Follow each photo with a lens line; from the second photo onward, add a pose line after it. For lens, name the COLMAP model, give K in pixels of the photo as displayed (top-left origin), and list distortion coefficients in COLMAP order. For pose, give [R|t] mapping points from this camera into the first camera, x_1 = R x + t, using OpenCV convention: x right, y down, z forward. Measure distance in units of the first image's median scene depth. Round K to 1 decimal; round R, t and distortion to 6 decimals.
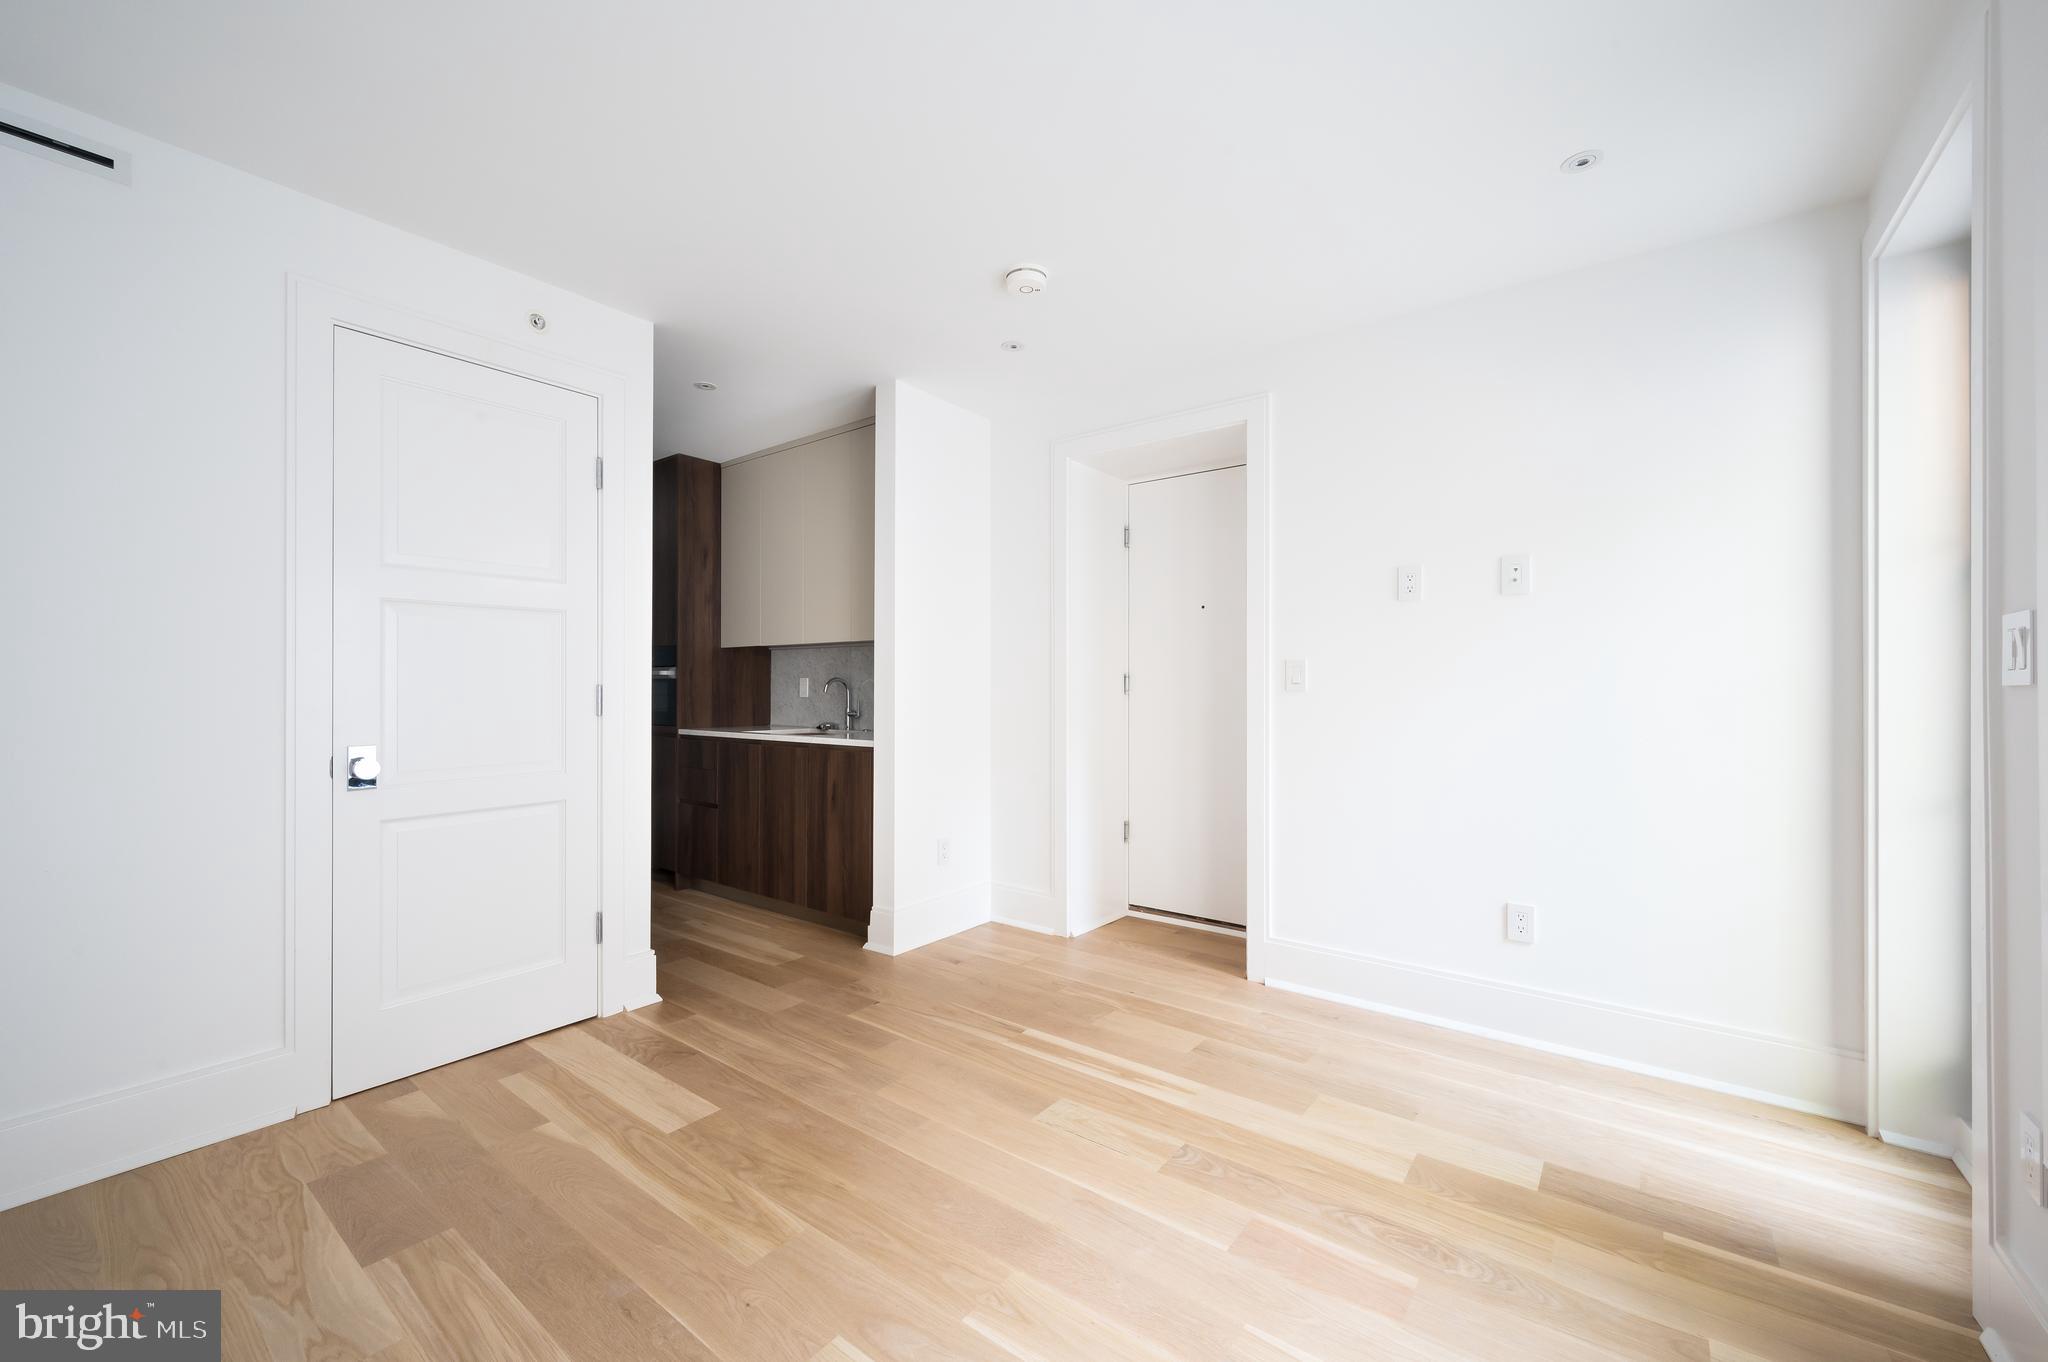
lens RADIAL K [[800.0, 0, 1011.4], [0, 800.0, 685.3], [0, 0, 1]] dist [0.015020, 0.000161]
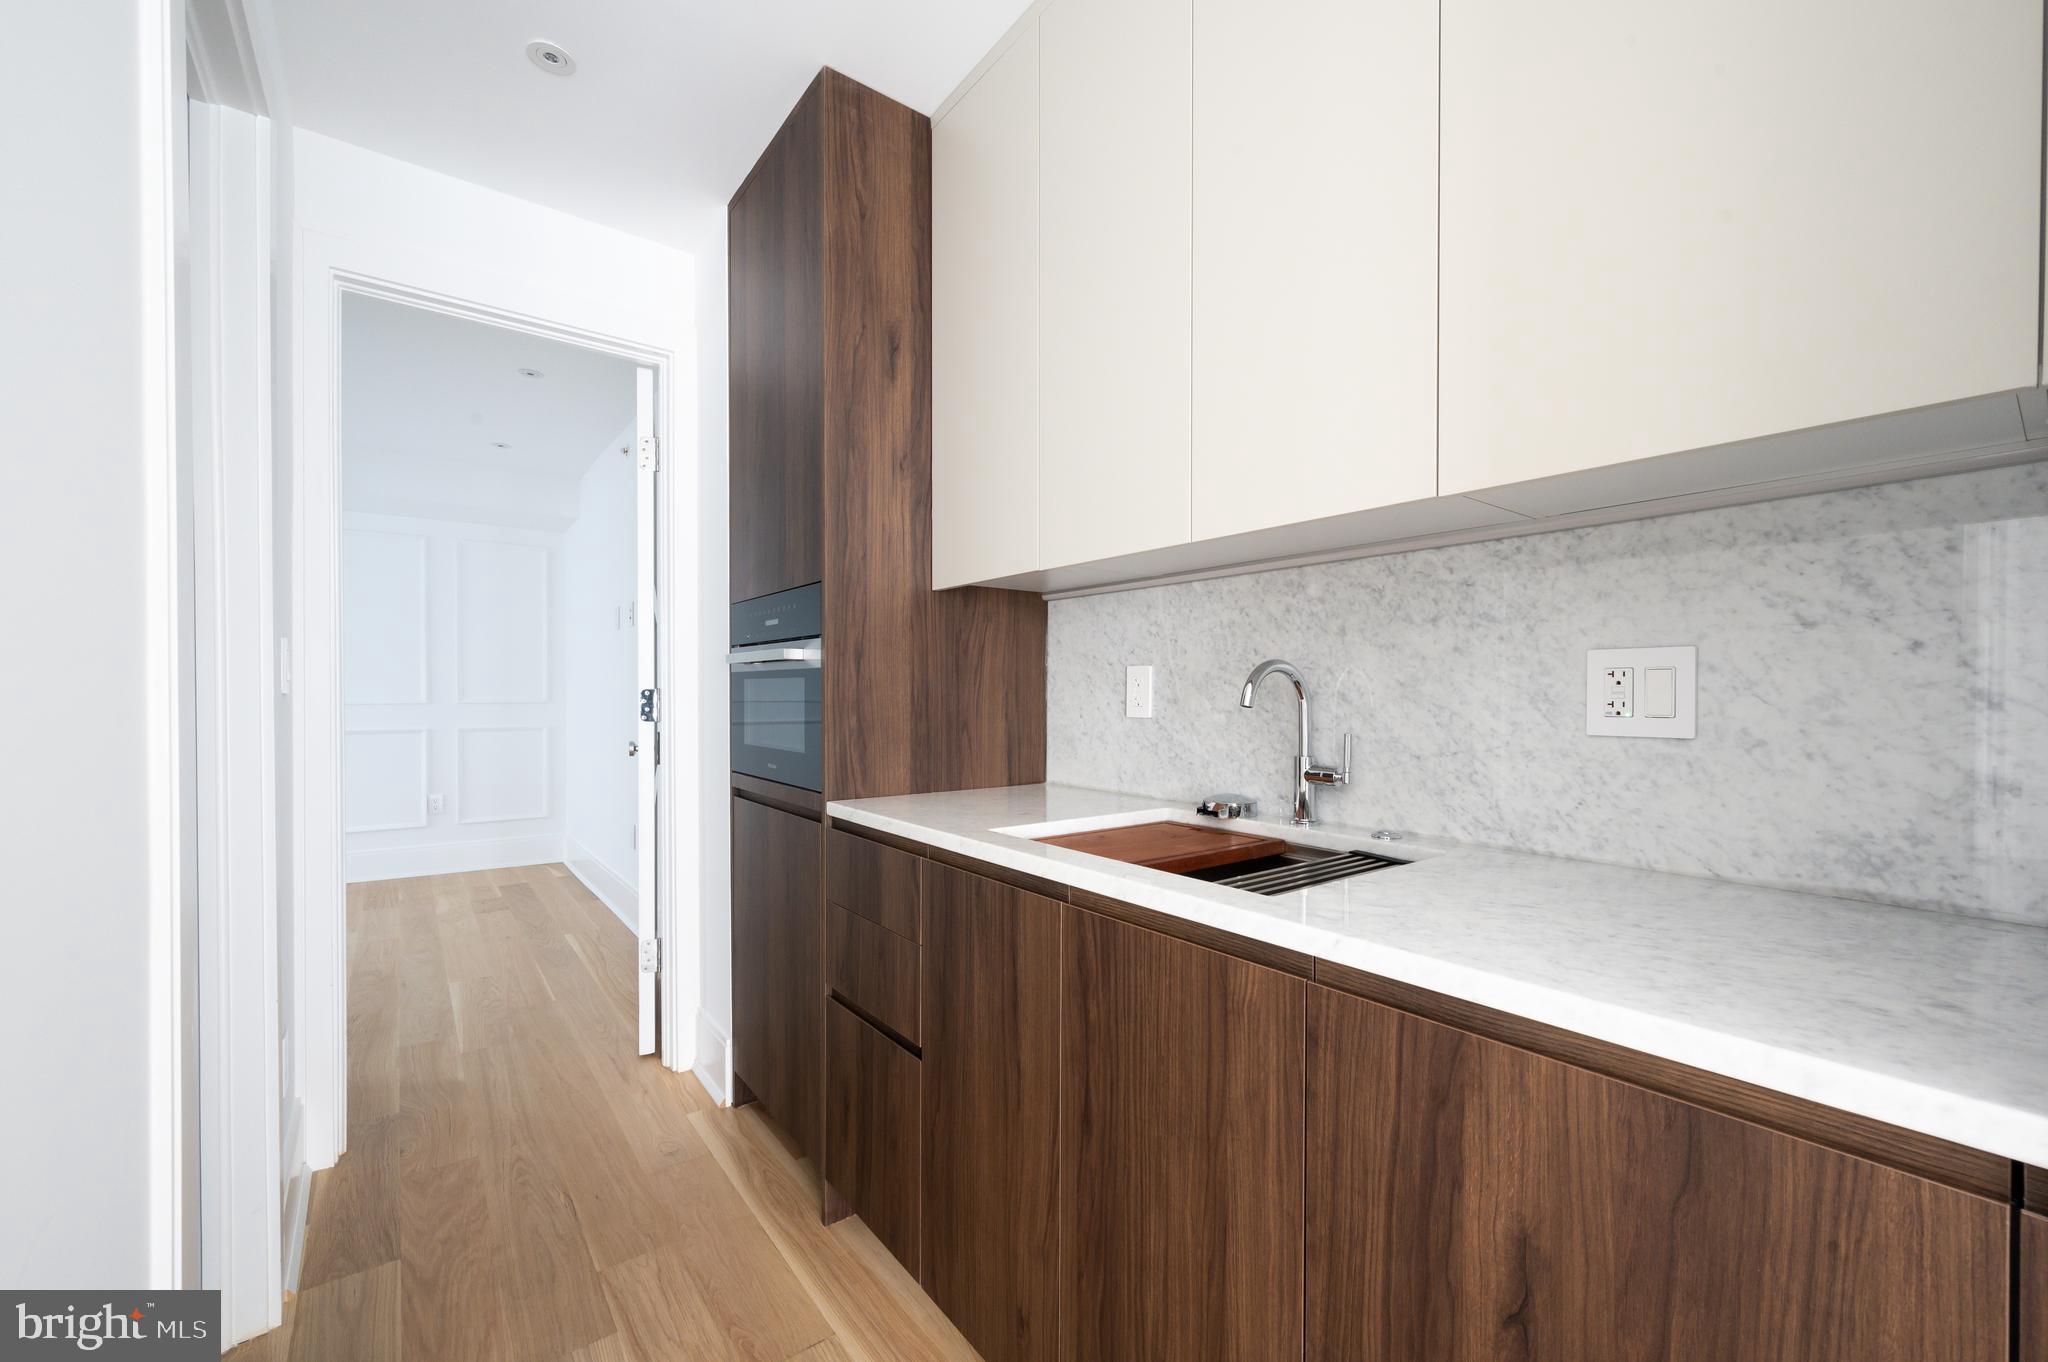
lens RADIAL K [[800.0, 0, 1011.4], [0, 800.0, 685.3], [0, 0, 1]] dist [0.015020, 0.000161]
pose [[0.967555, -0.000015, -0.252662, -0.237691], [0.001581, 0.999981, 0.005997, -0.002516], [0.252657, -0.006201, 0.967536, 0.664221]]
